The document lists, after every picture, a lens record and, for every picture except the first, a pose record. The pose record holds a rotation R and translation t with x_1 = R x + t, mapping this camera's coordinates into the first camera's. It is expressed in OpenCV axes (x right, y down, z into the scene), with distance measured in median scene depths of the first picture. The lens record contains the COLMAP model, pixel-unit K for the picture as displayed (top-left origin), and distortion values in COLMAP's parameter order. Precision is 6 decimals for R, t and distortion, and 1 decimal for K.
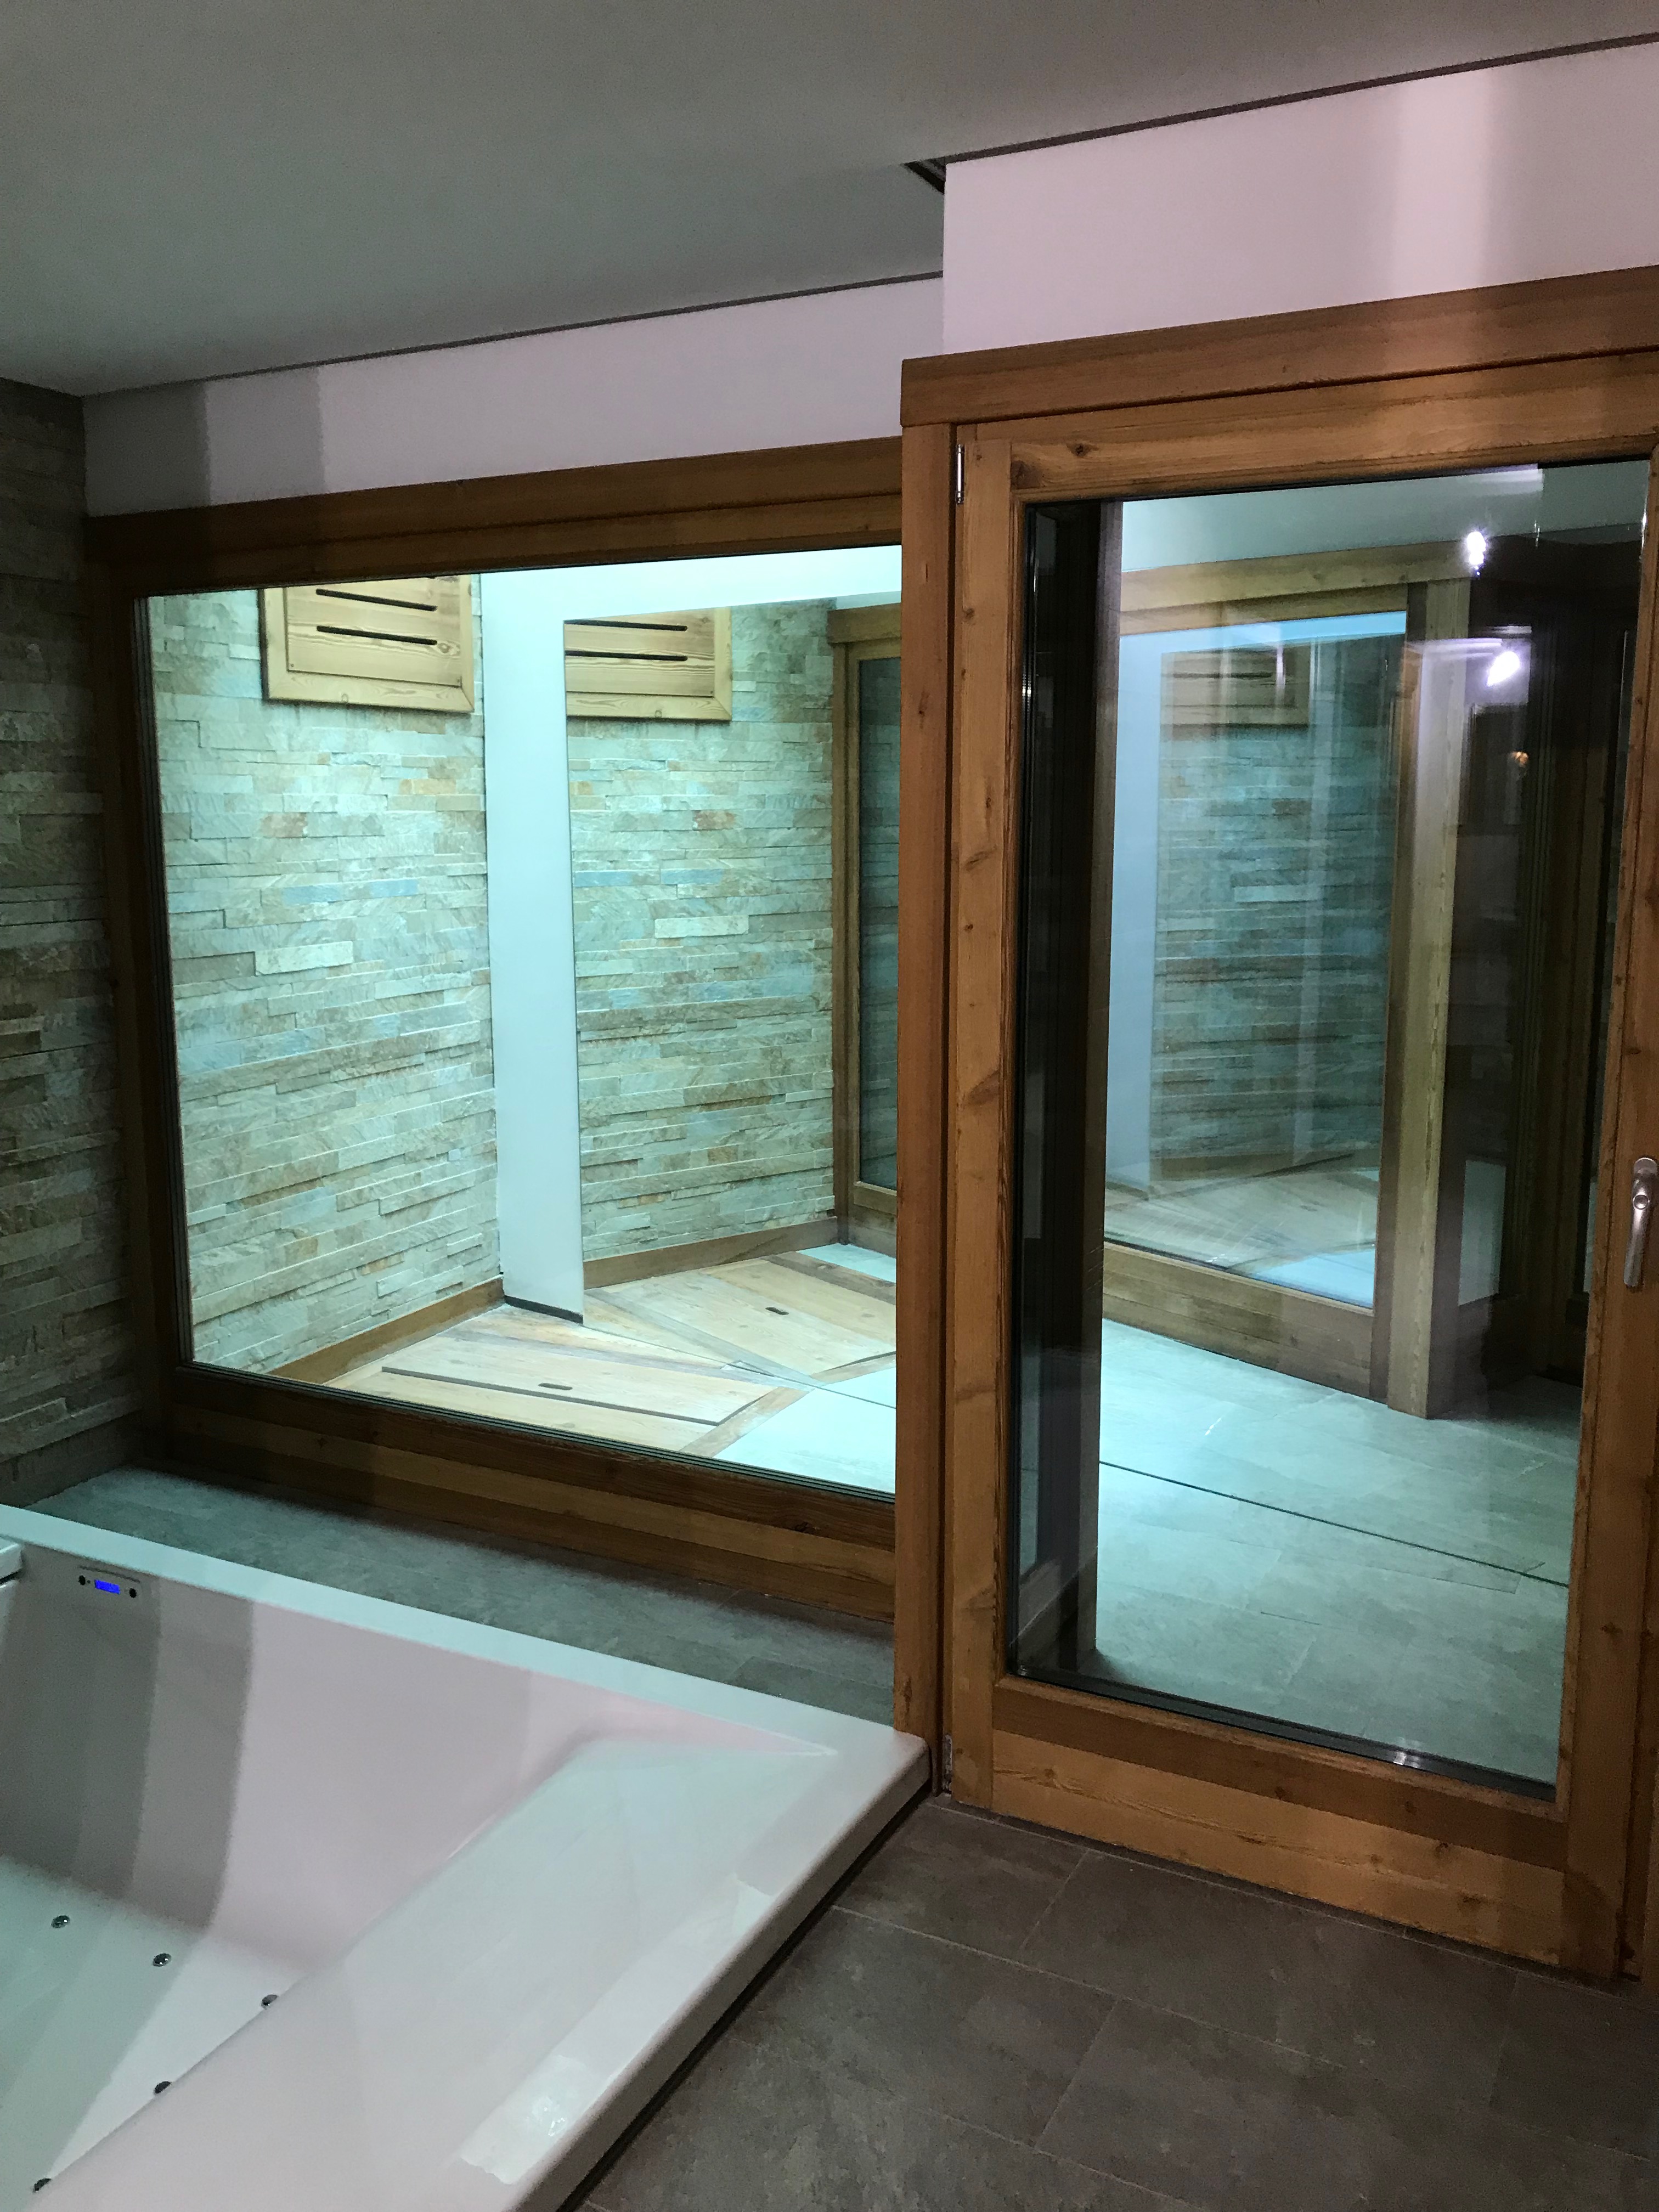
lens RADIAL K [[1798.3, 0, 842.4], [0, 1798.3, 1115.8], [0, 0, 1]] dist [0.024546, -0.042086]
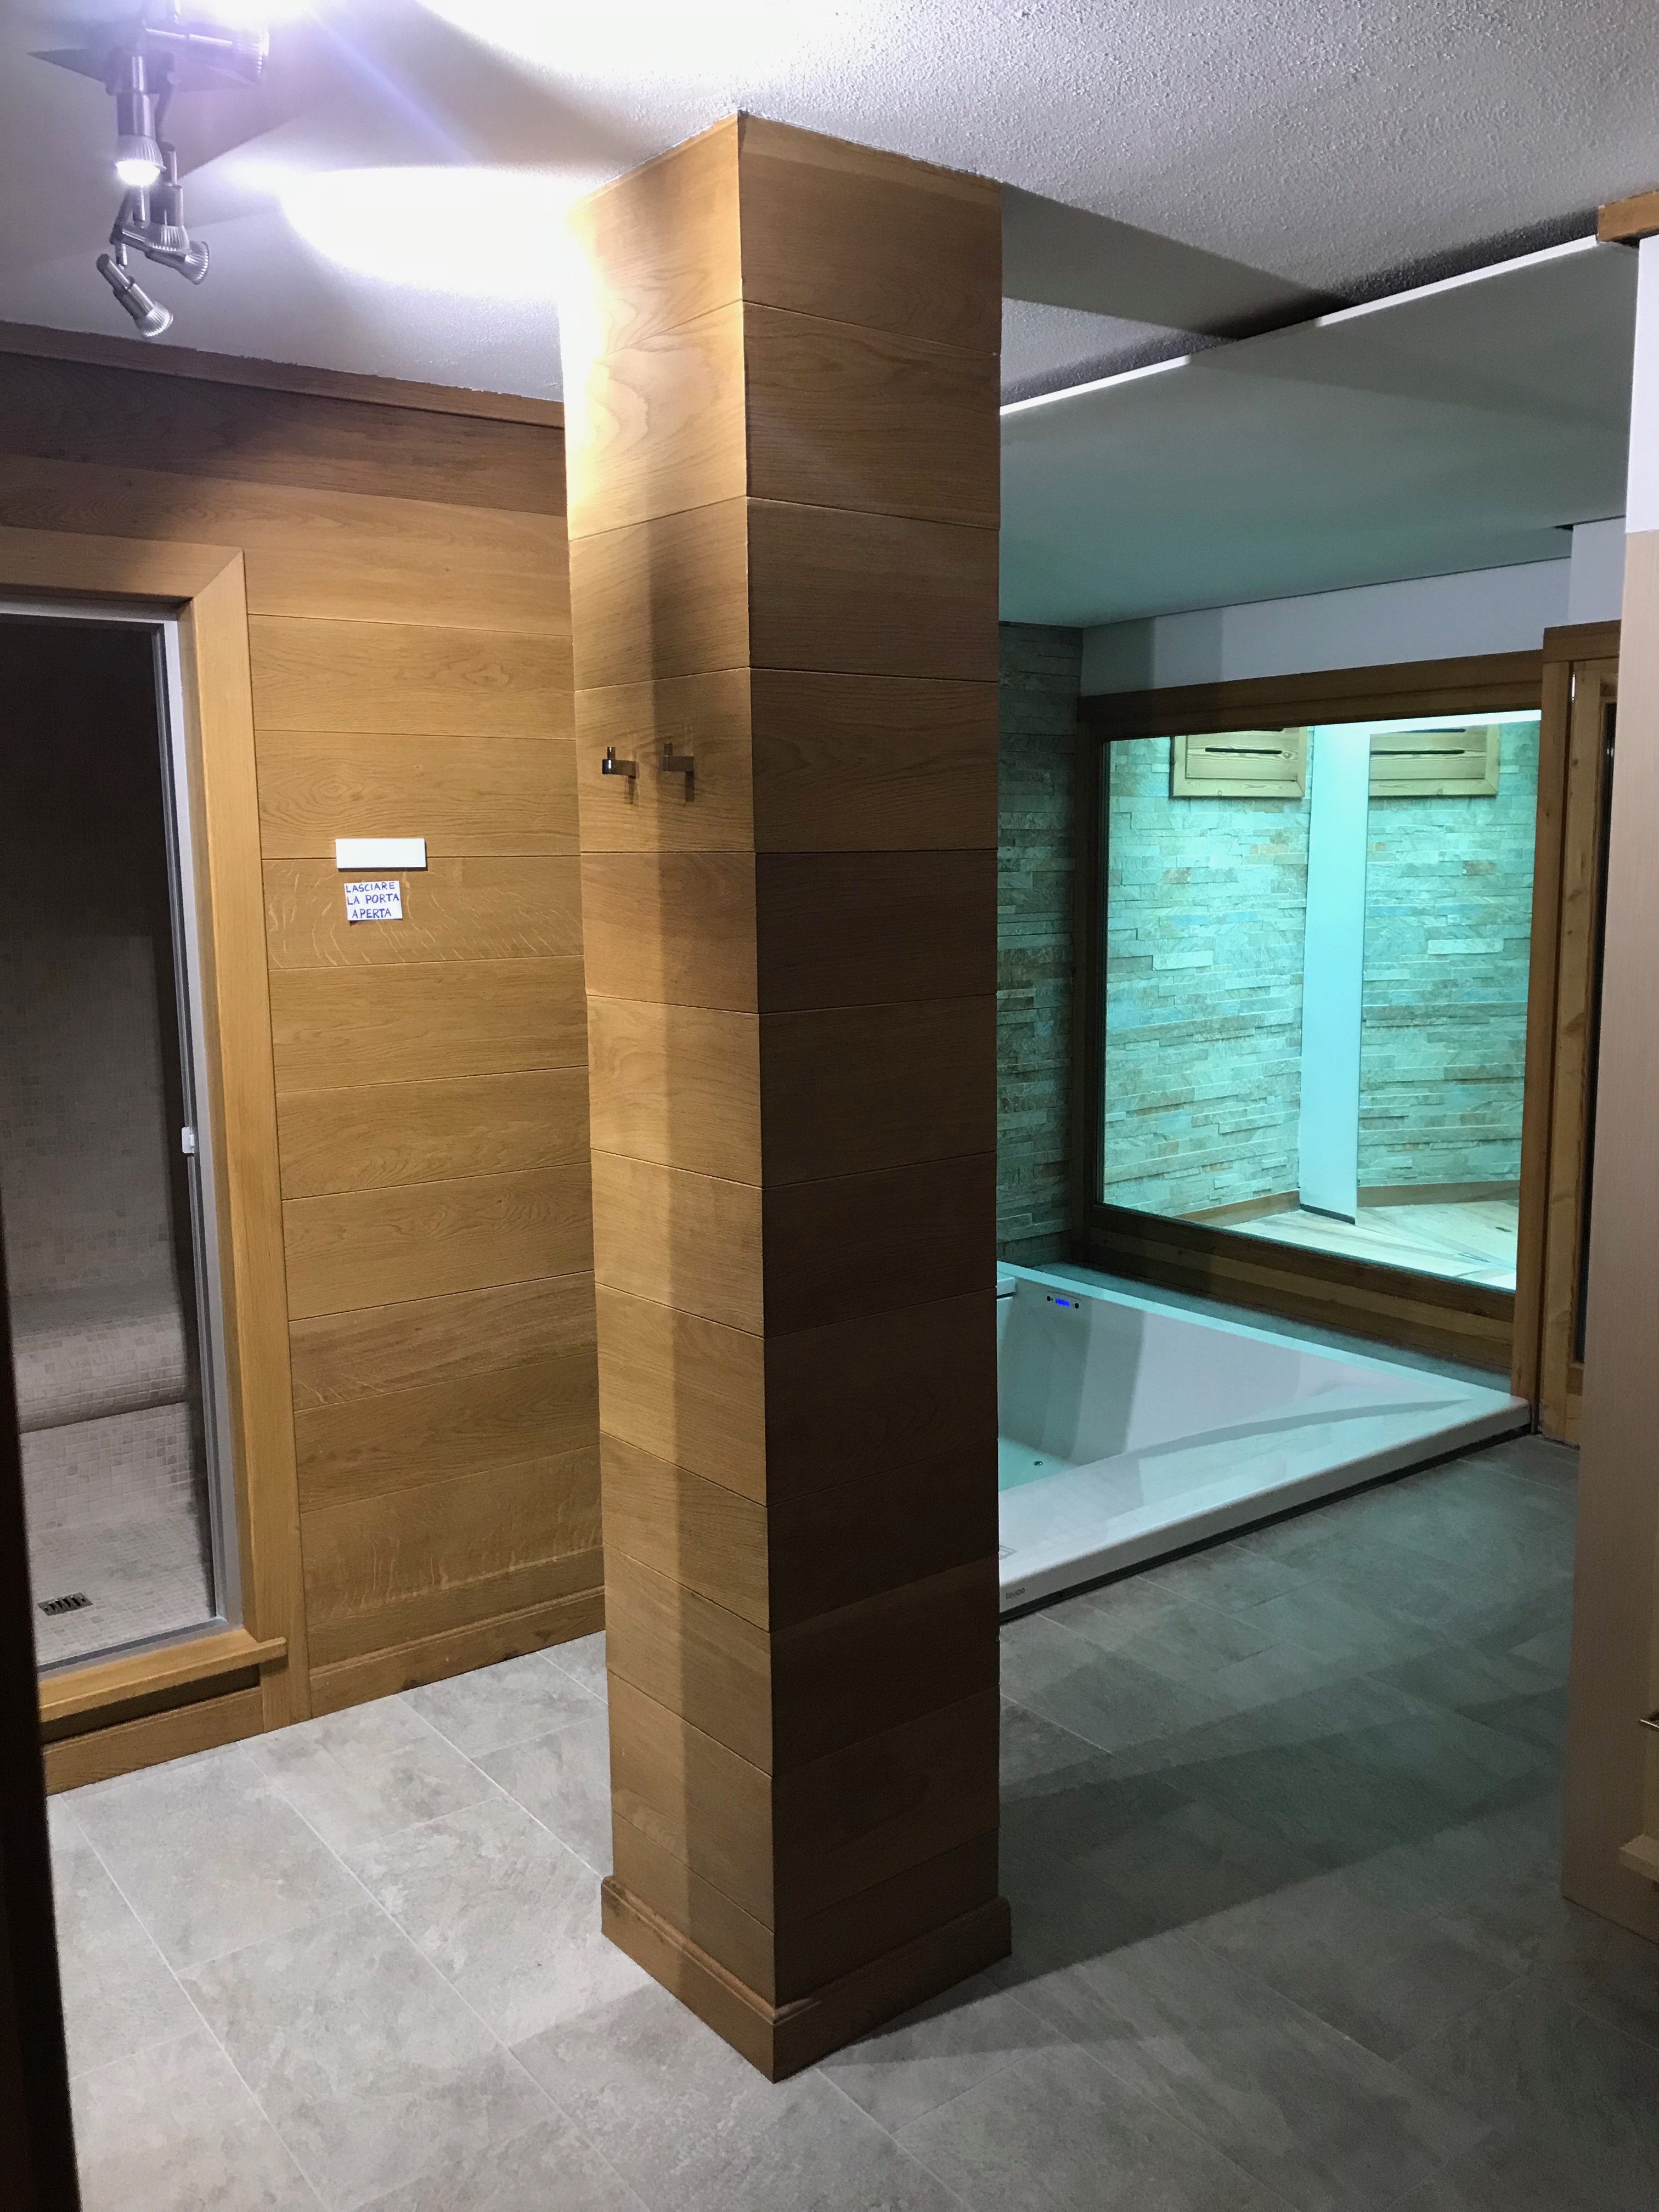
lens RADIAL K [[1798.3, 0, 815.2], [0, 1798.3, 1120.3], [0, 0, 1]] dist [0.024546, -0.042086]
pose [[0.895659, 0.055275, -0.441293, 0.113631], [-0.064240, 0.997920, -0.005387, 0.080825], [0.440078, 0.033174, 0.897347, -0.541989]]
